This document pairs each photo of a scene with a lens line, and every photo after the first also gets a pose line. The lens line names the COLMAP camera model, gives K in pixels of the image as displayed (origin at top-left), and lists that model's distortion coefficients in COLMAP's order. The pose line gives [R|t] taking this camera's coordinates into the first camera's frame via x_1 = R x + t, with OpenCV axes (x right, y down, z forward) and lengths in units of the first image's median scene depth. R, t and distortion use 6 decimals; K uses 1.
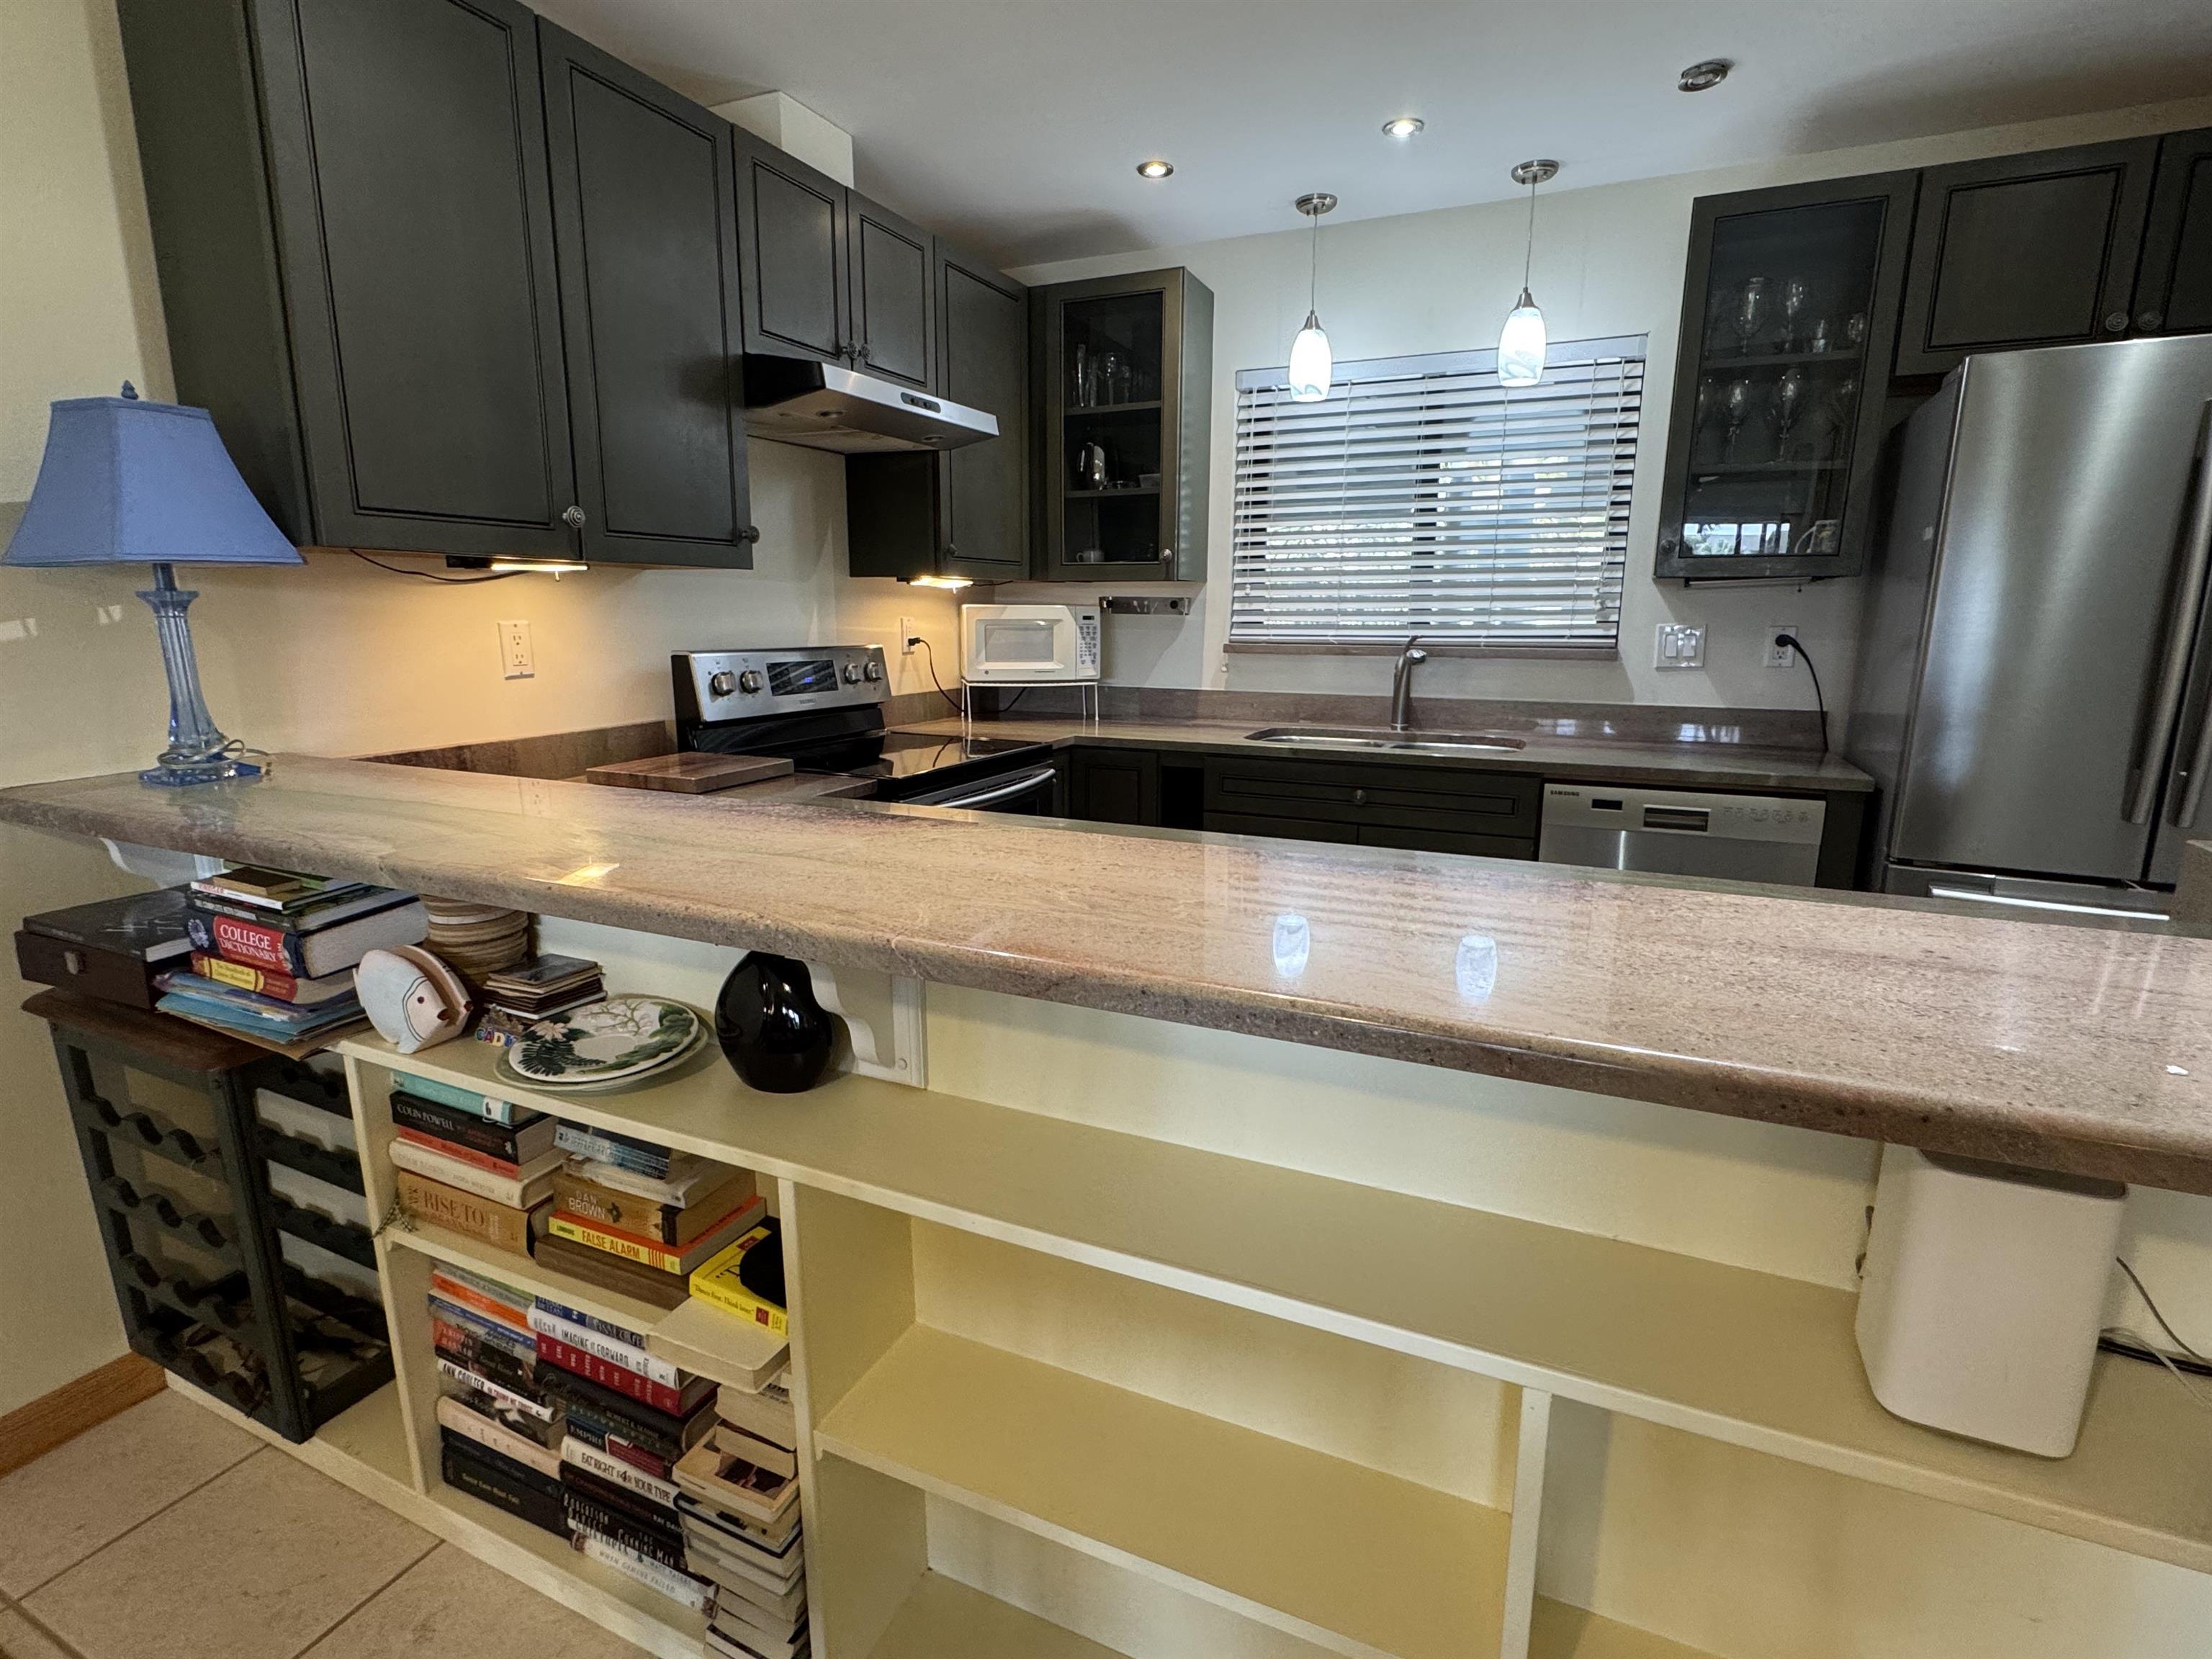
lens RADIAL K [[1062.3, 0, 1101.0], [0, 1062.3, 832.3], [0, 0, 1]] dist [-0.007673, 0.000958]
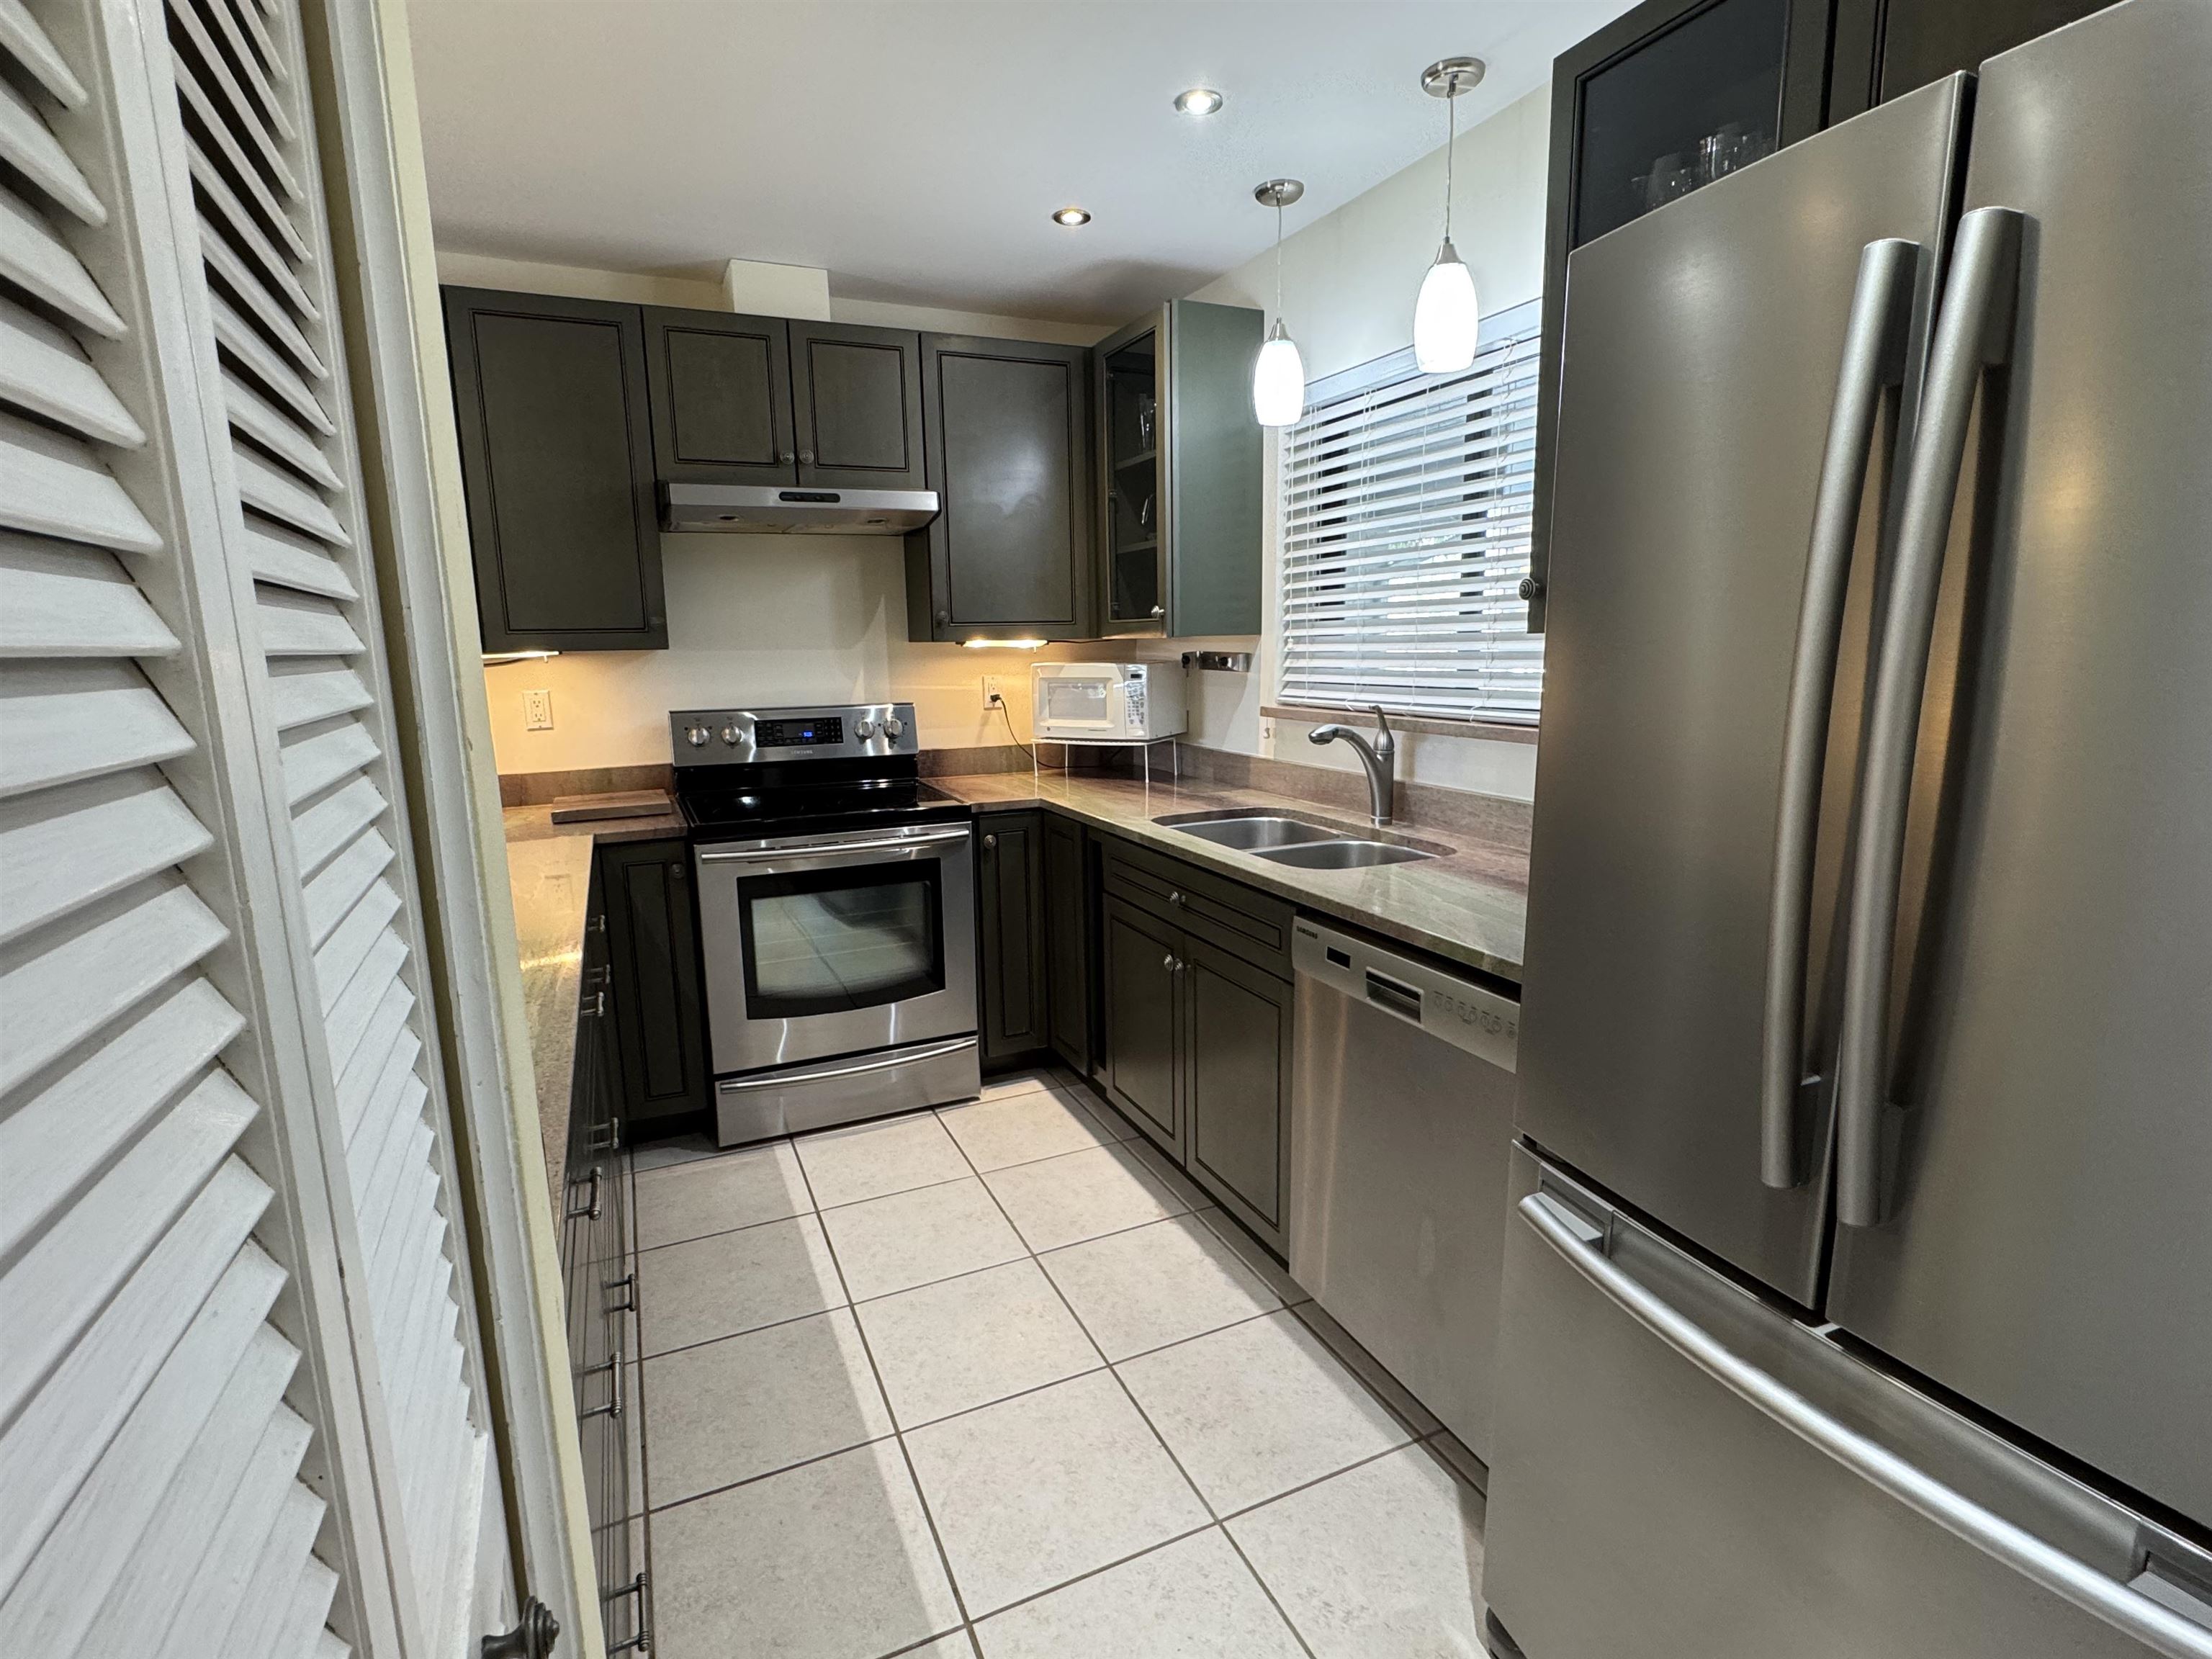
lens RADIAL K [[1062.3, 0, 1105.0], [0, 1062.3, 848.8], [0, 0, 1]] dist [-0.007673, 0.000958]
pose [[0.759573, 0.111367, -0.640817, 0.730974], [-0.114191, 0.992763, 0.037178, -0.097116], [0.640320, 0.044936, 0.766793, 0.308377]]
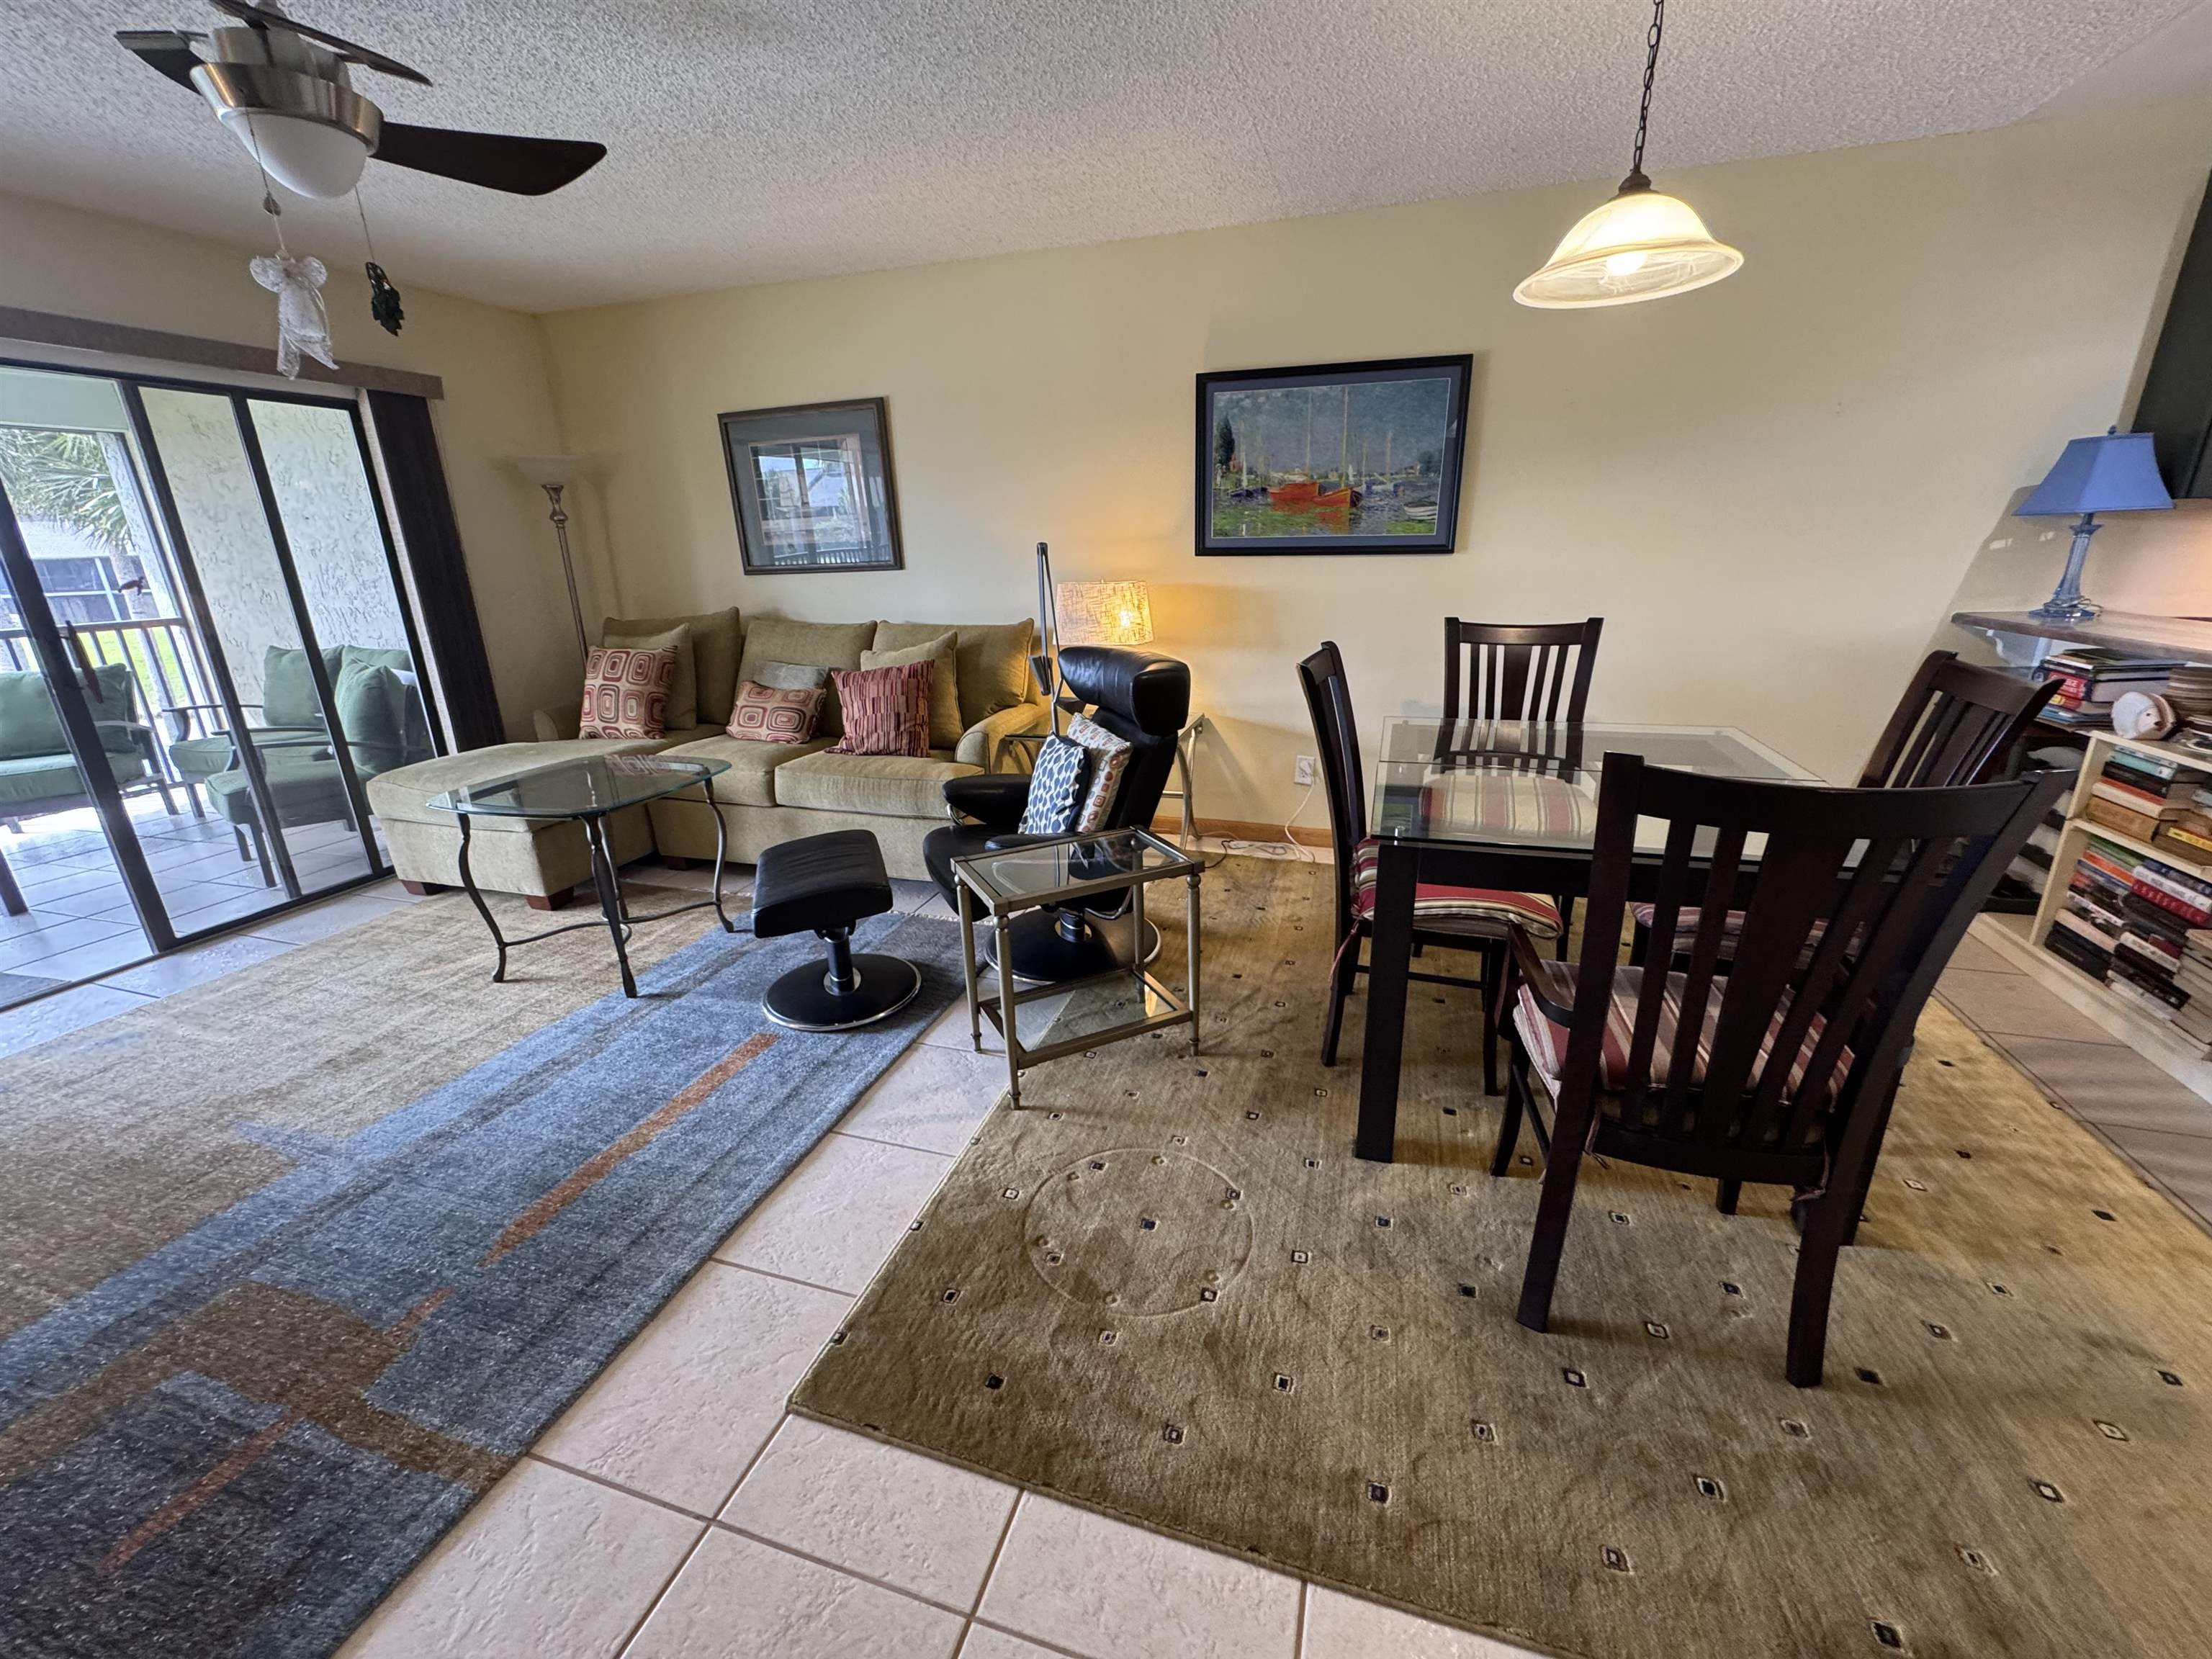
lens RADIAL K [[879.3, 0, 1104.2], [0, 879.3, 826.0], [0, 0, 1]] dist [-0.004115, 0.000590]
pose [[0.117107, 0.297097, -0.947639, 0.398492], [-0.175903, 0.945322, 0.274633, 0.112646], [0.977417, 0.134532, 0.162964, -0.616946]]
